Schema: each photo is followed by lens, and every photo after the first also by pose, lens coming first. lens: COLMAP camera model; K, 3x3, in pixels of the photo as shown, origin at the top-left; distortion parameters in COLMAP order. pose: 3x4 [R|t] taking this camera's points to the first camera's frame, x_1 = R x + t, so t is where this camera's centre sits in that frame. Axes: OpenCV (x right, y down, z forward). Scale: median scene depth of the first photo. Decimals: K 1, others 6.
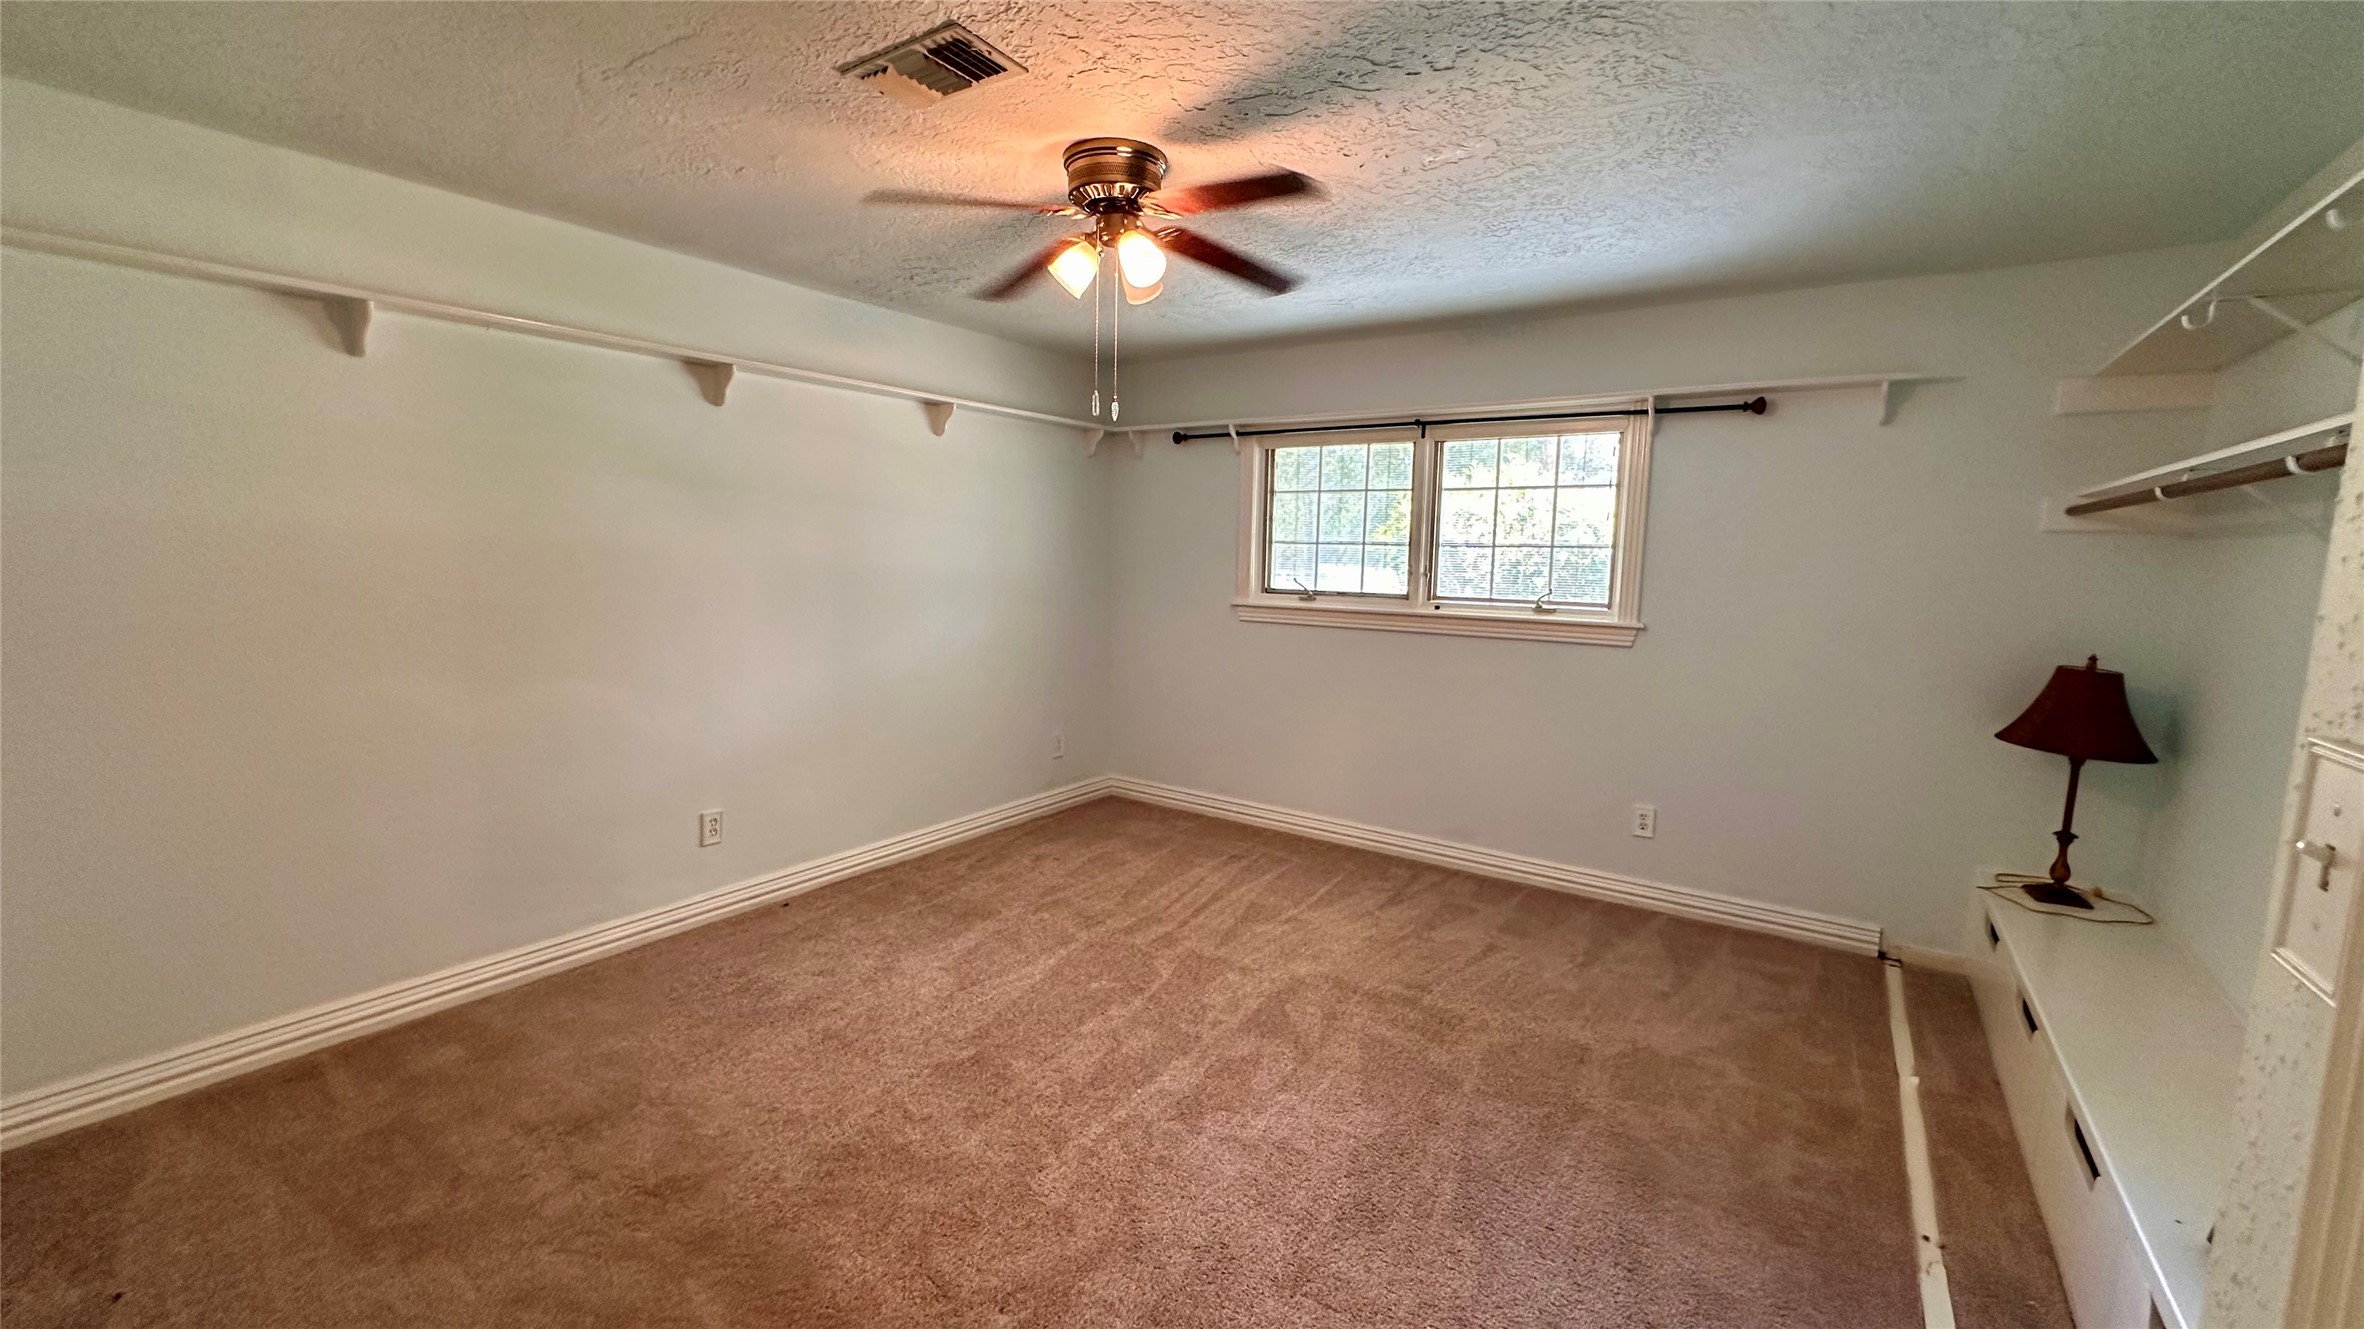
lens RADIAL K [[924.9, 0, 1182.0], [0, 924.9, 664.5], [0, 0, 1]] dist [0.000109, 0.000210]
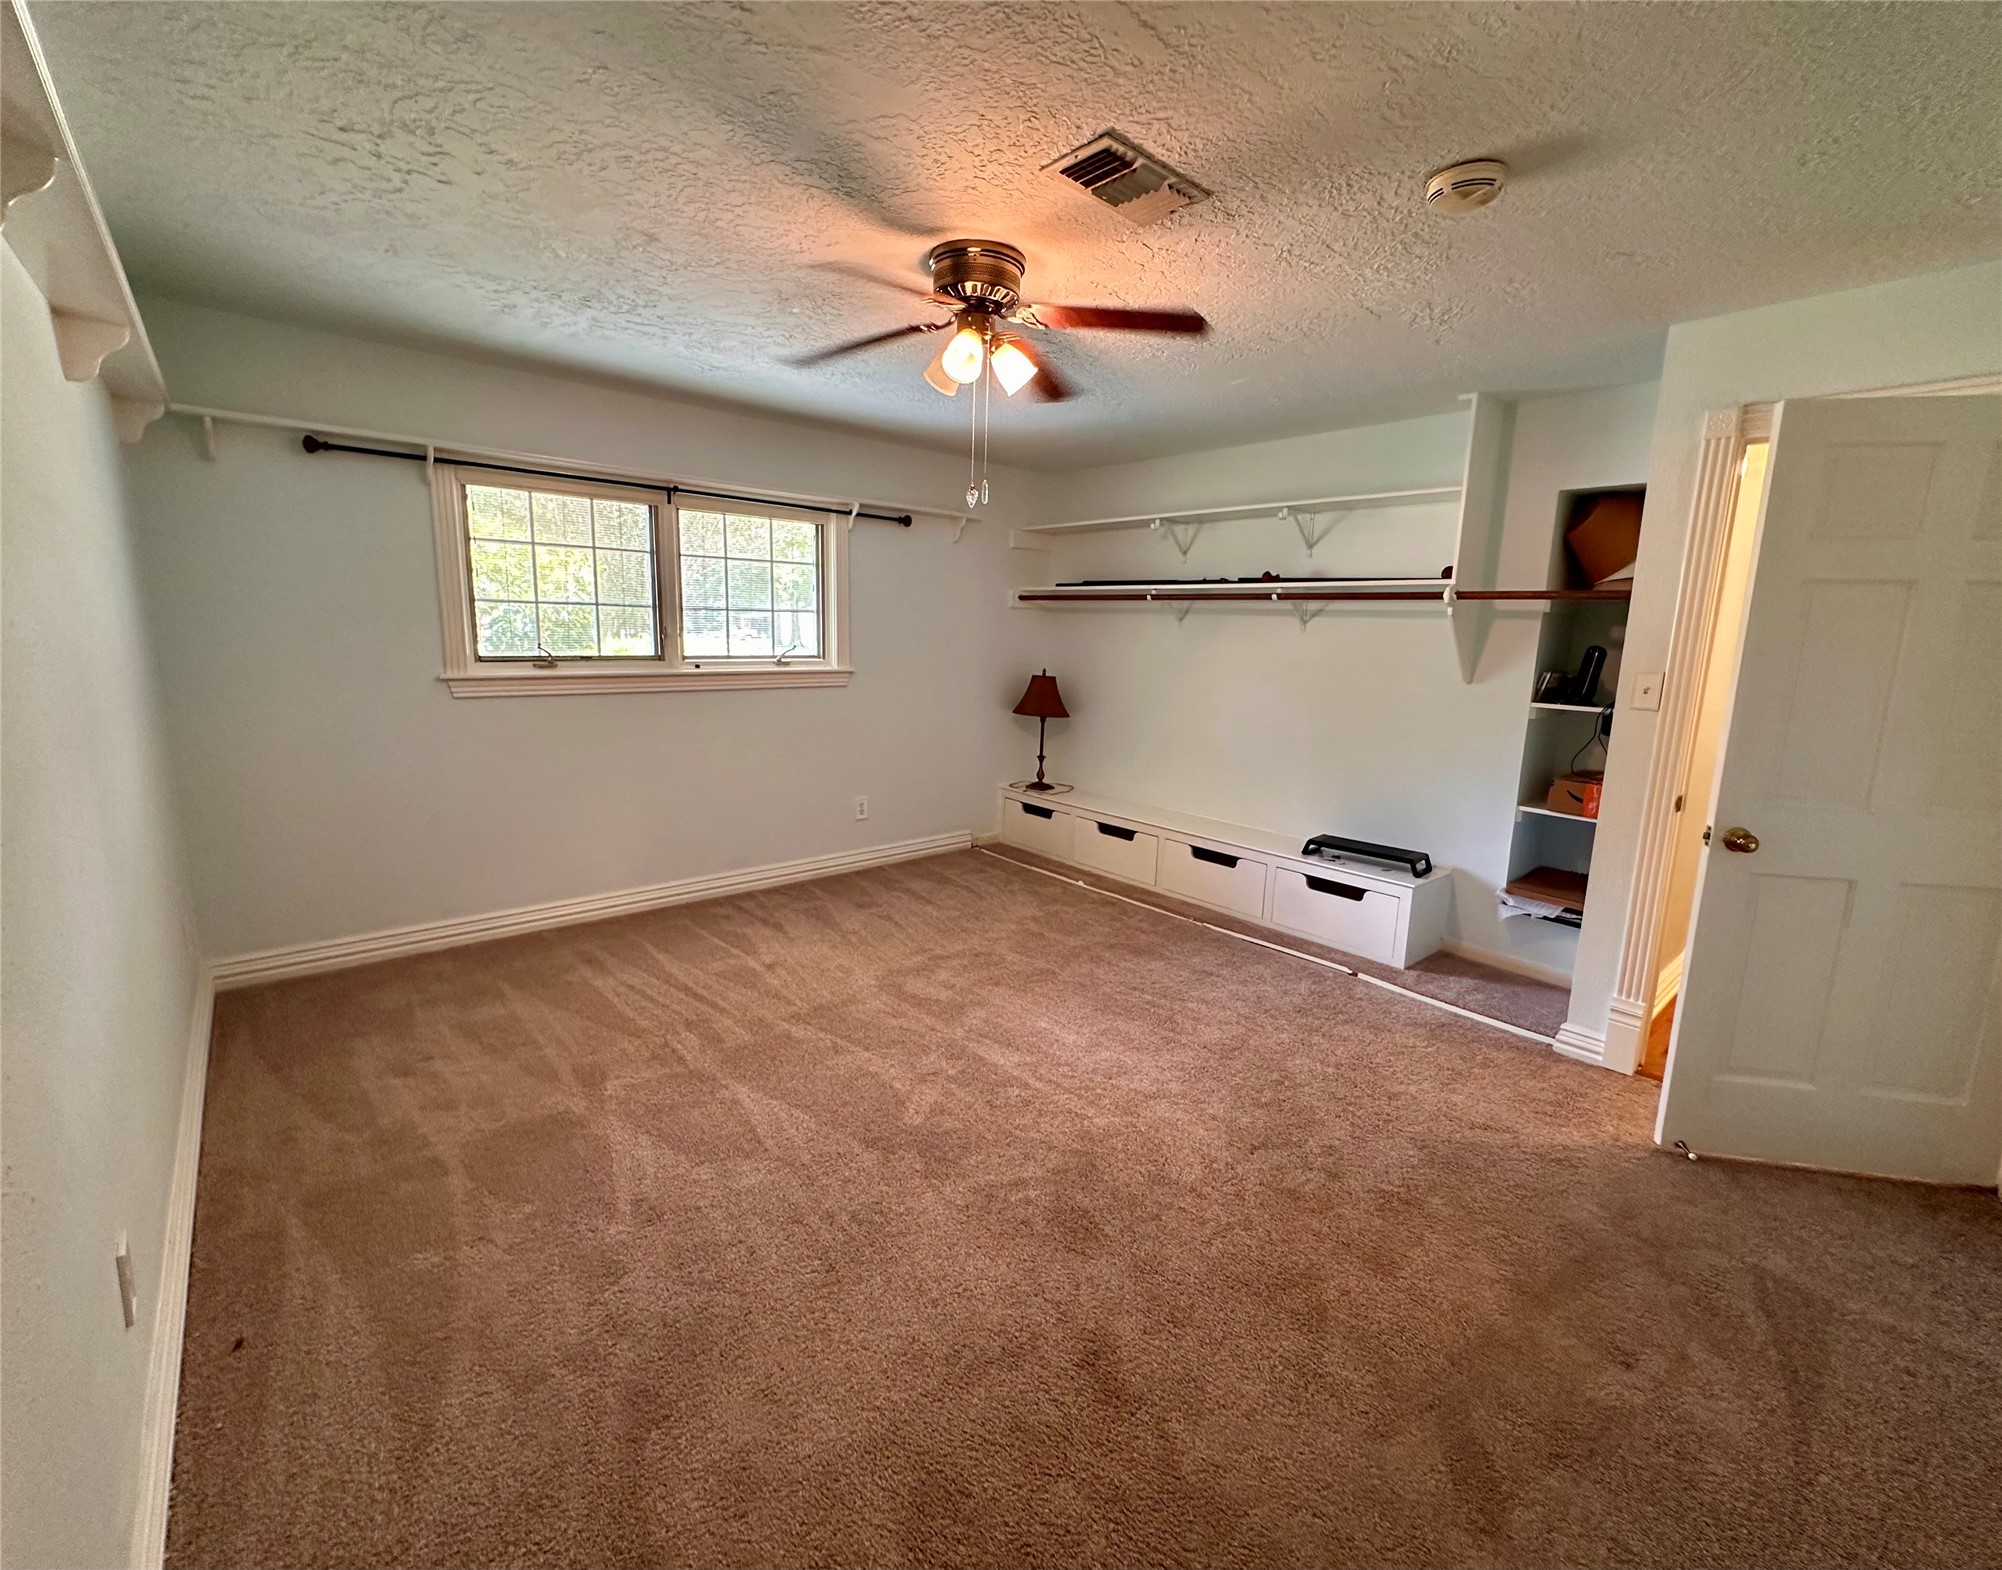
lens RADIAL K [[852.5, 0, 993.6], [0, 852.5, 774.4], [0, 0, 1]] dist [-0.001370, -0.000080]
pose [[0.253247, -0.179862, 0.950535, -0.679425], [0.097447, 0.982310, 0.159912, -0.070803], [-0.962481, 0.052130, 0.266294, 0.455966]]
